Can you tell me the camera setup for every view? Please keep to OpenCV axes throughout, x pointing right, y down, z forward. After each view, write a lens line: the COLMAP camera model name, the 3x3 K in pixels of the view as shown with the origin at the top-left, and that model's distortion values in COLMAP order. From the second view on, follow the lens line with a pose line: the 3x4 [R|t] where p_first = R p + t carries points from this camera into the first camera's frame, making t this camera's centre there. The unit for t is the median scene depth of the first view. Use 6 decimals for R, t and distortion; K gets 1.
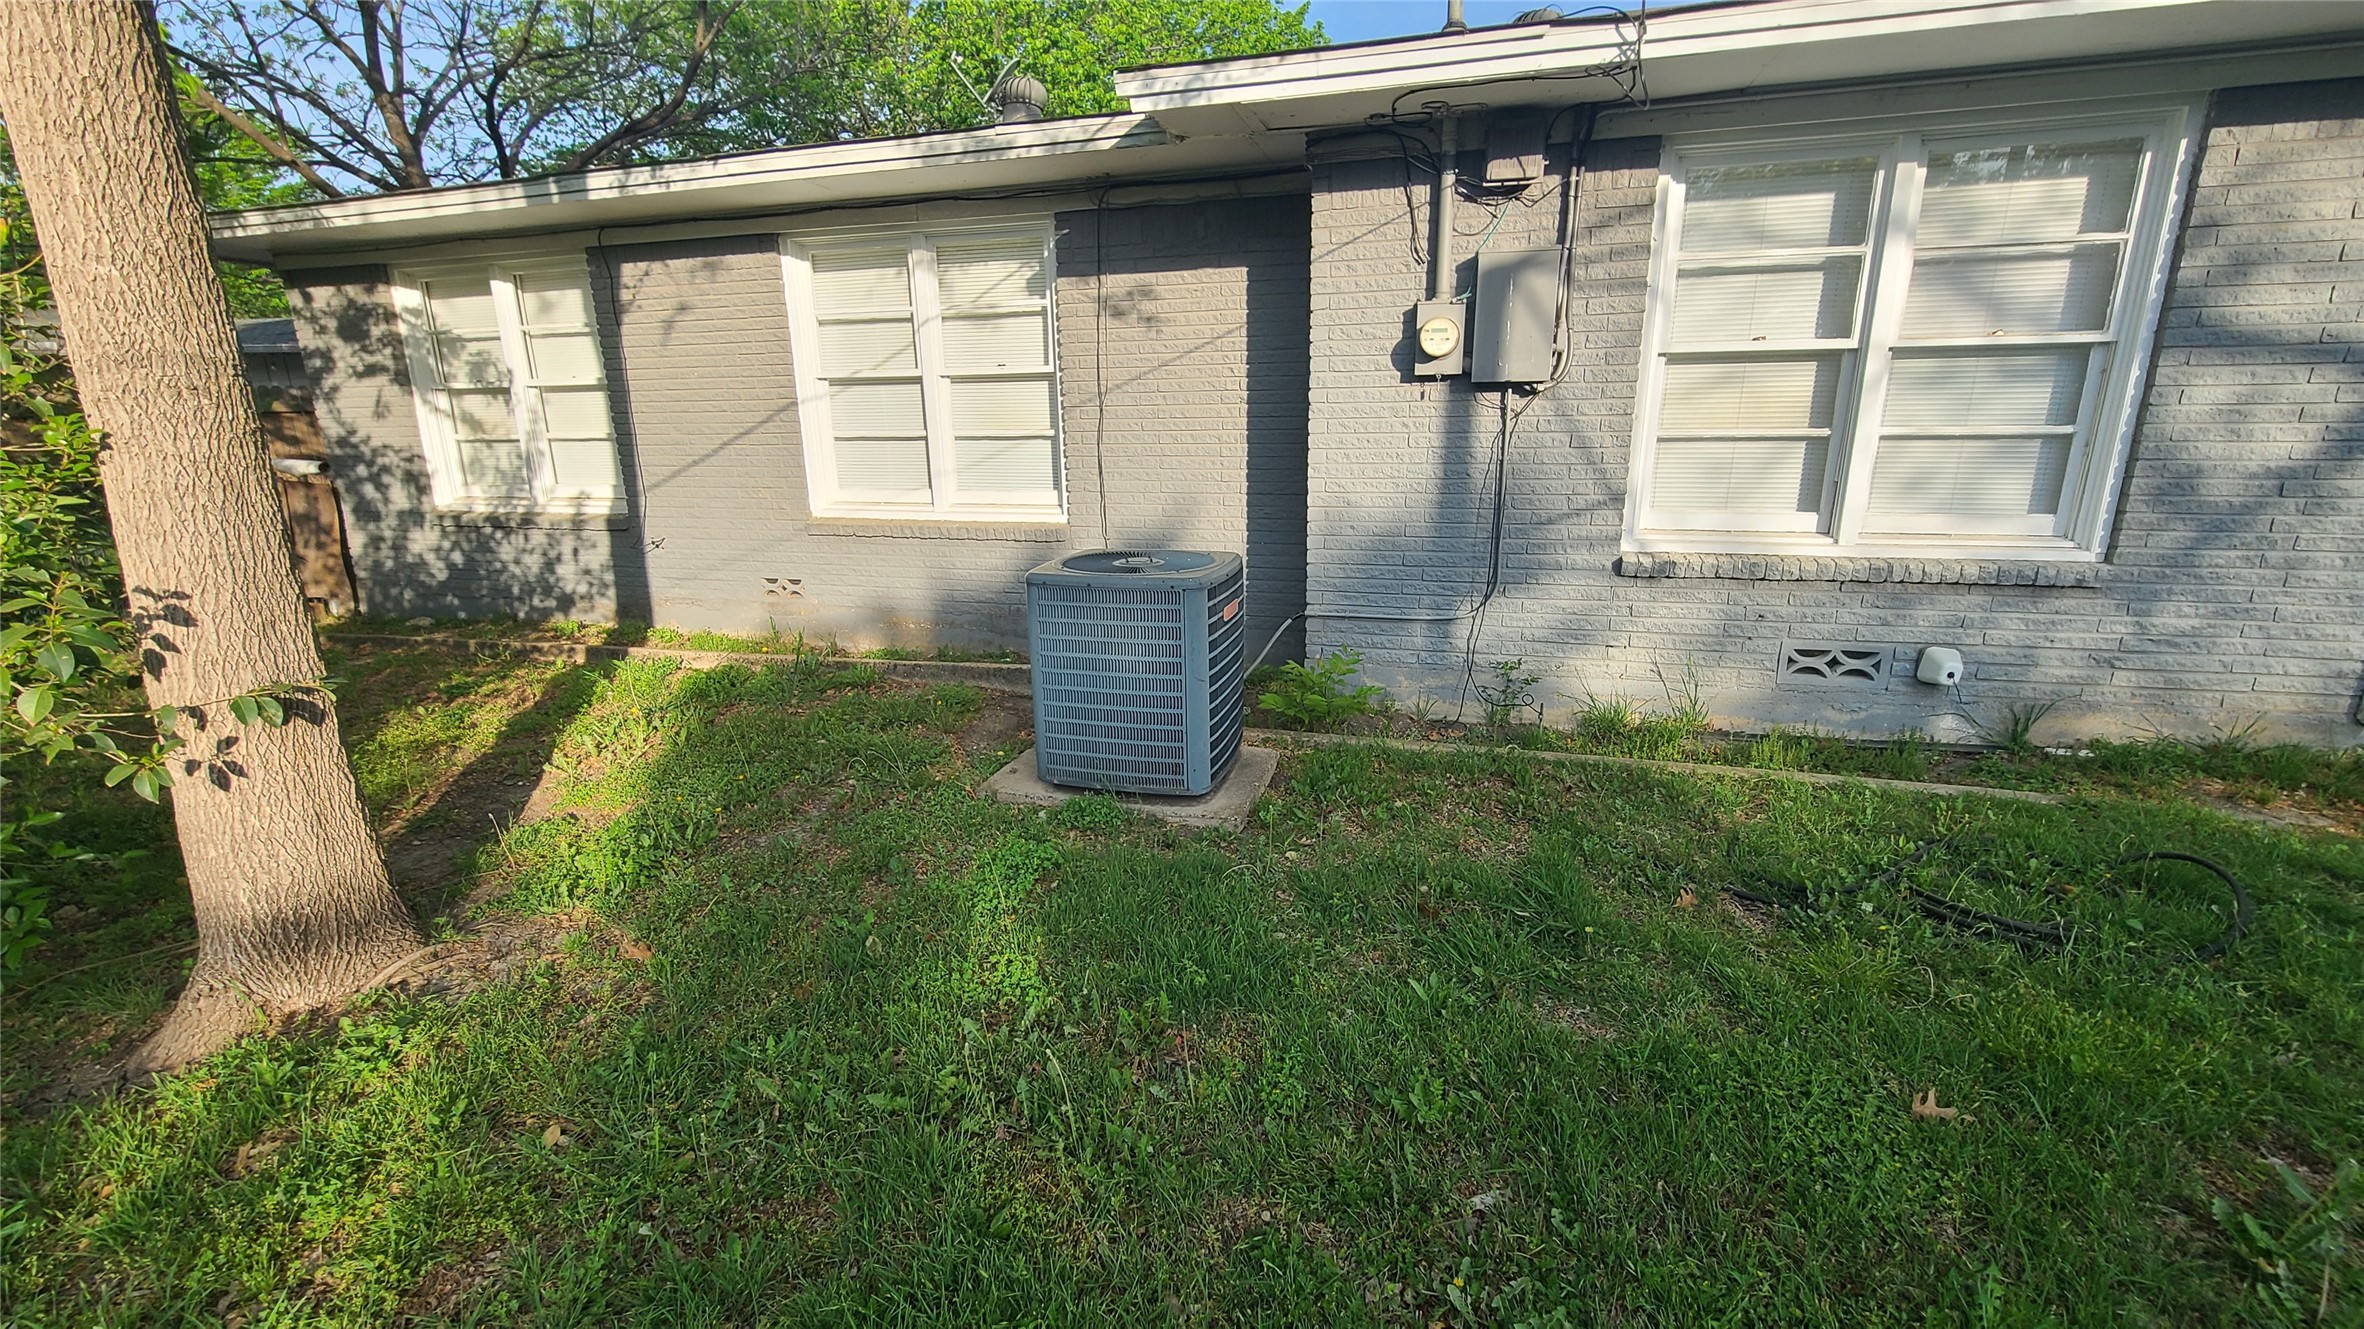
lens RADIAL K [[960.8, 0, 1179.9], [0, 960.8, 668.6], [0, 0, 1]] dist [-0.000350, -0.002611]
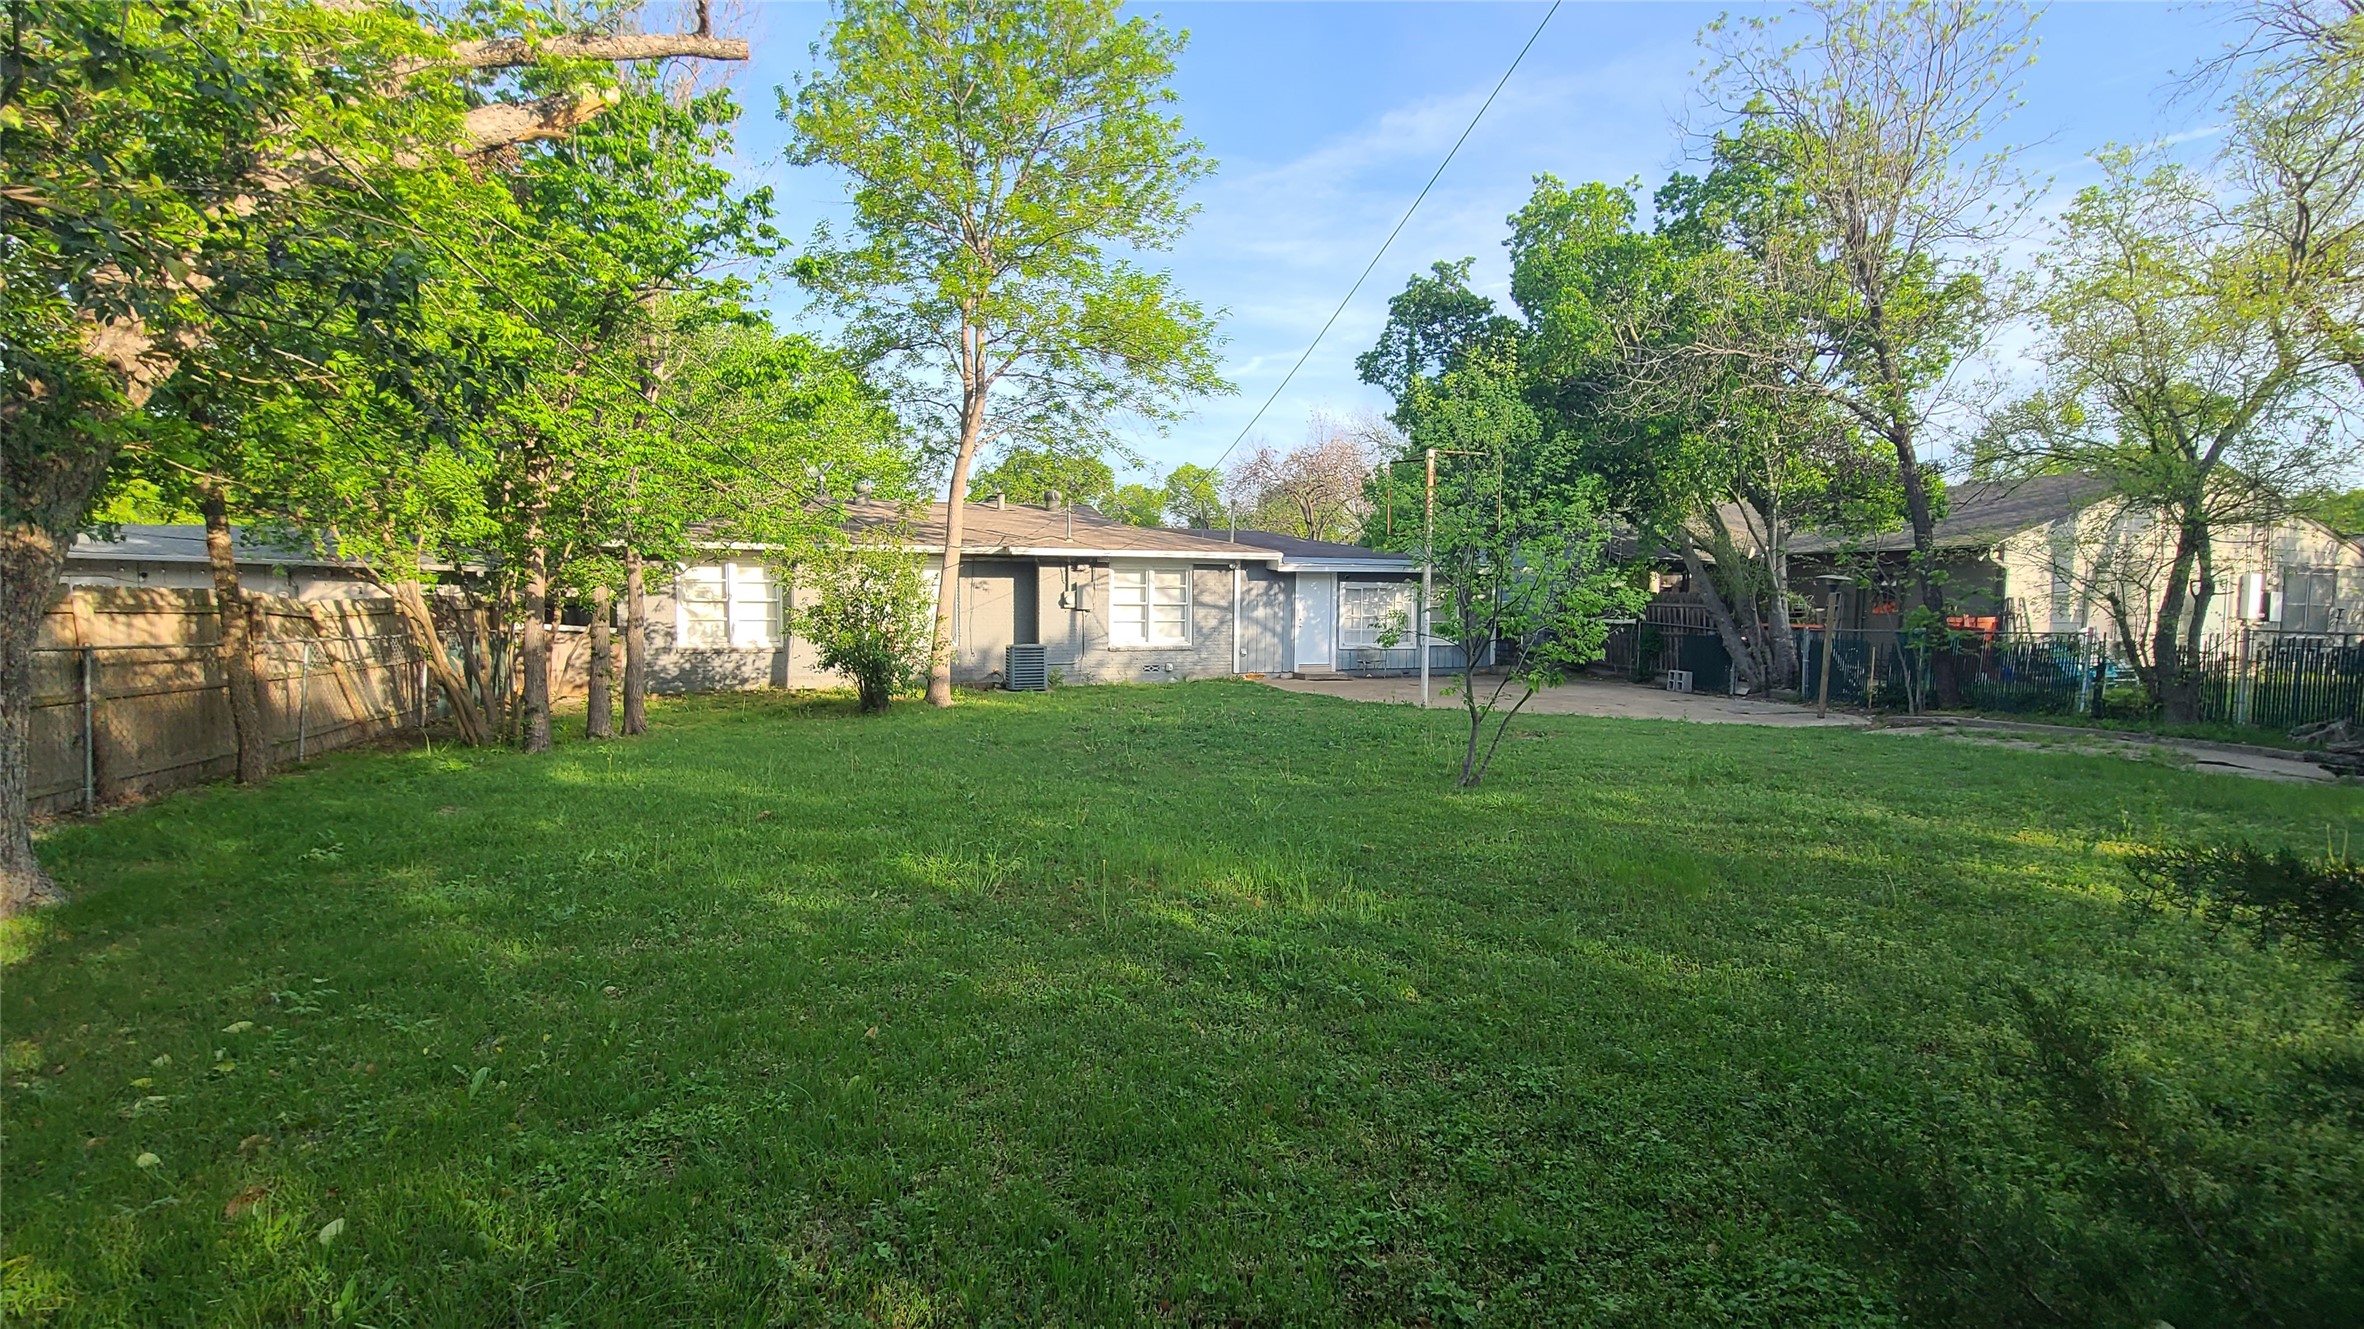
lens RADIAL K [[948.8, 0, 1157.2], [0, 948.8, 661.7], [0, 0, 1]] dist [-0.001170, -0.000251]
pose [[0.835531, -0.014996, 0.549239, -1.809320], [0.125639, 0.978357, -0.164418, 0.715853], [-0.534886, 0.206382, 0.819331, -2.768010]]
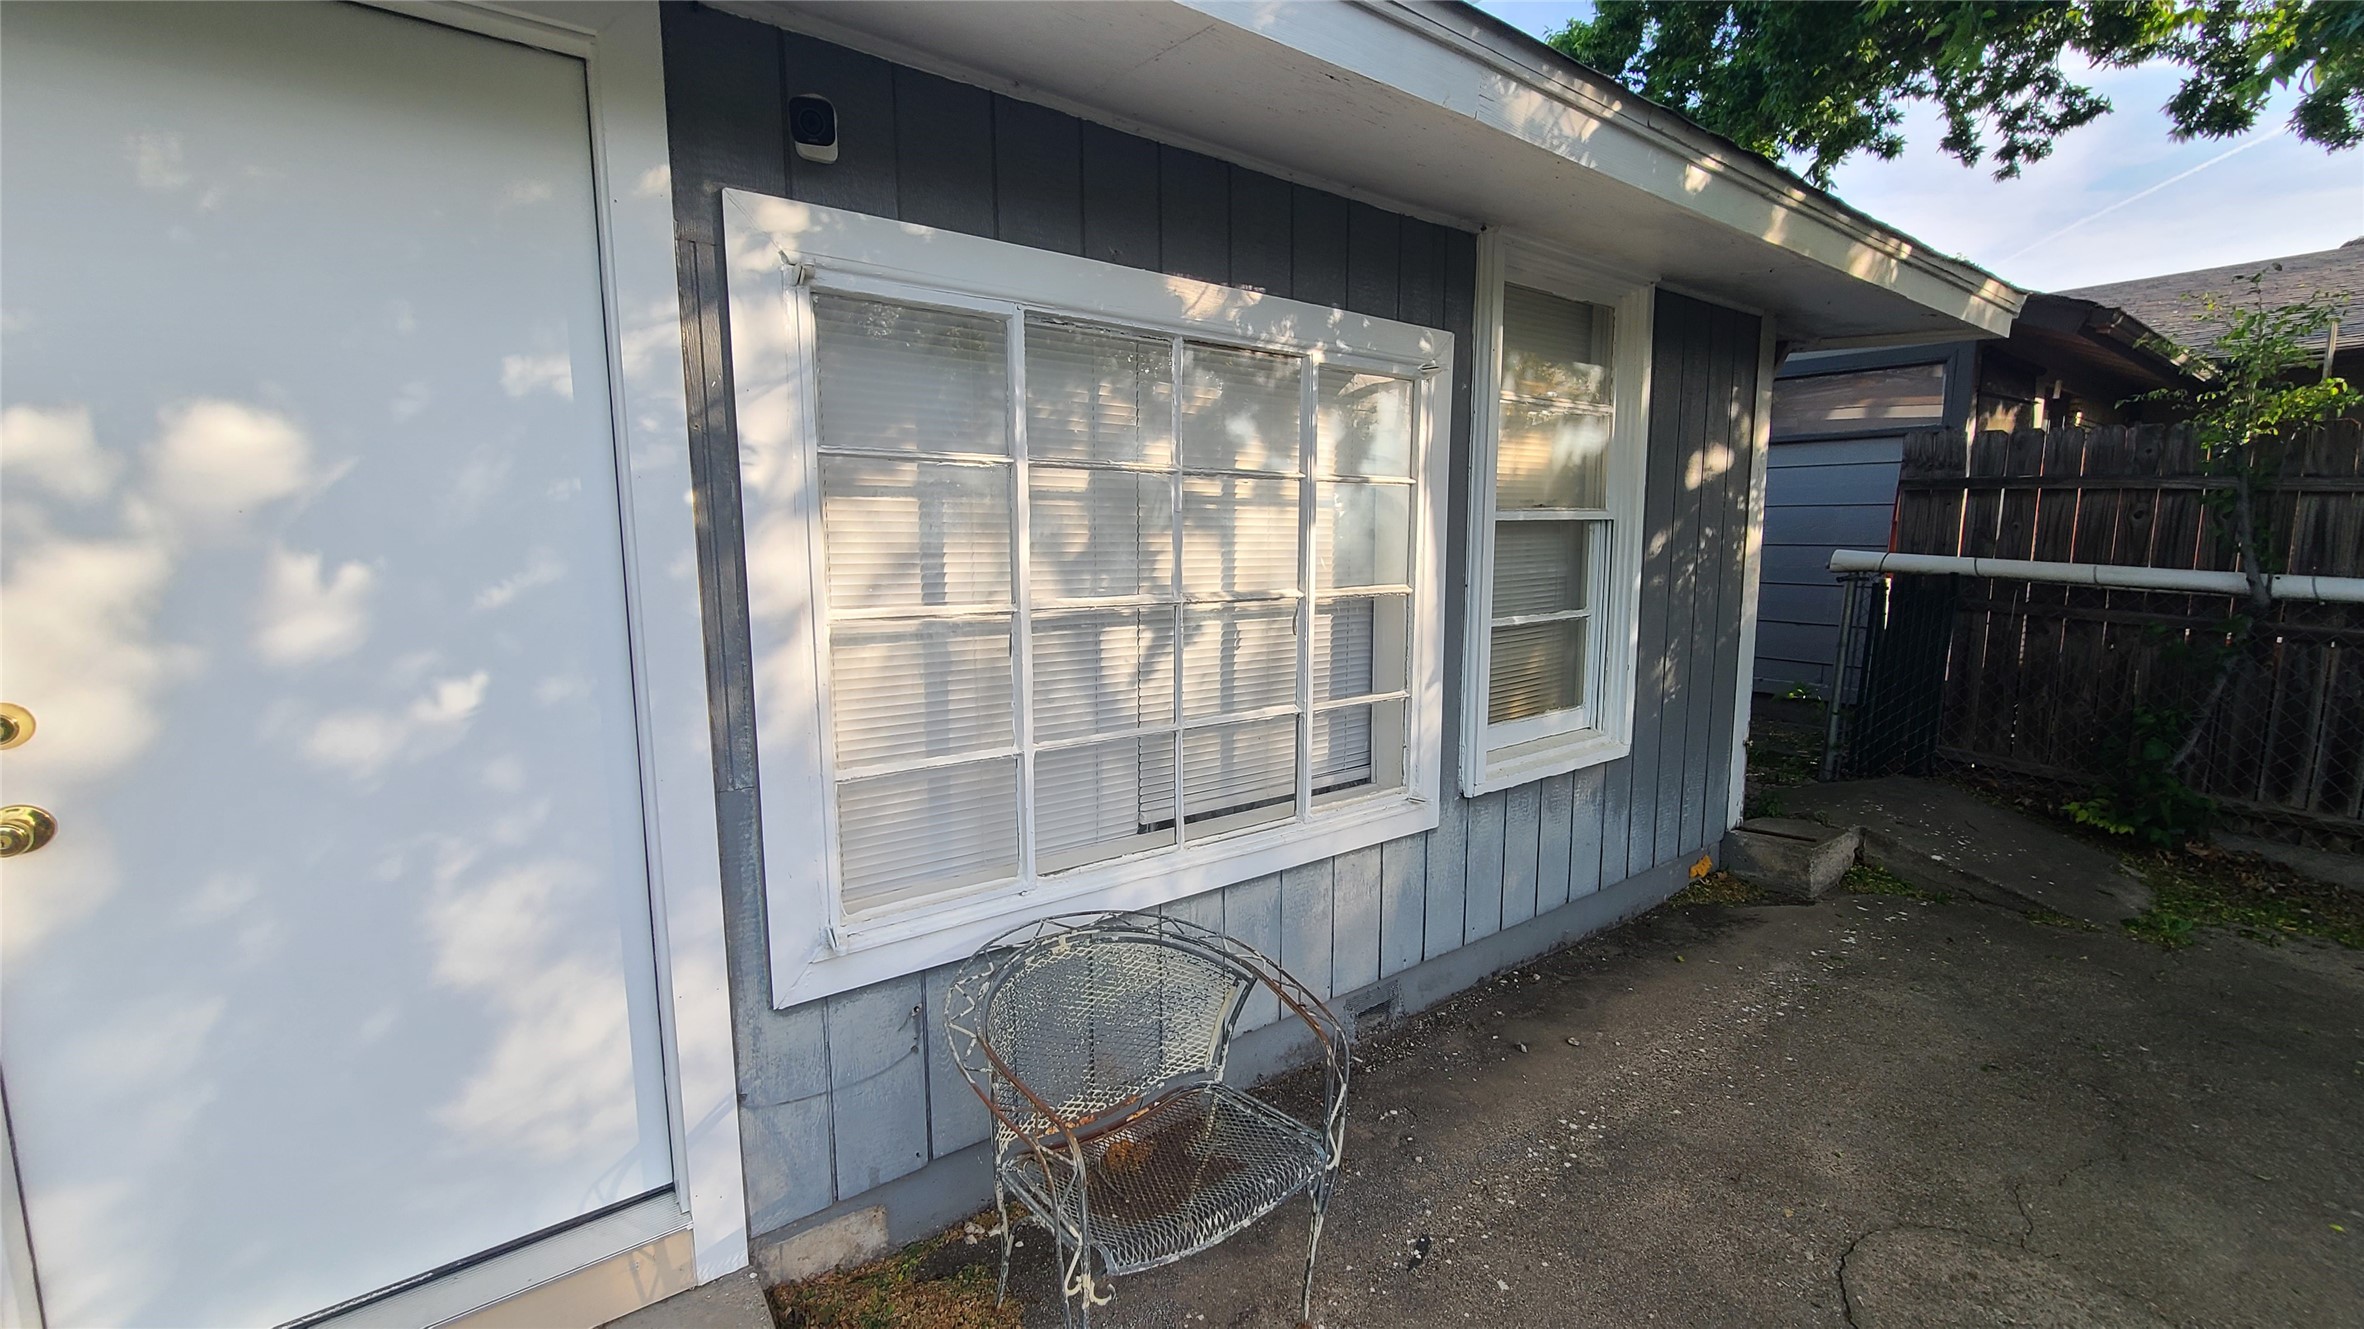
lens RADIAL K [[960.8, 0, 1179.9], [0, 960.8, 668.6], [0, 0, 1]] dist [-0.000350, -0.002611]
pose [[0.609333, -0.096949, 0.786965, 1.386175], [0.201373, 0.978877, -0.035328, -0.118092], [-0.766917, 0.180000, 0.615986, 0.241076]]
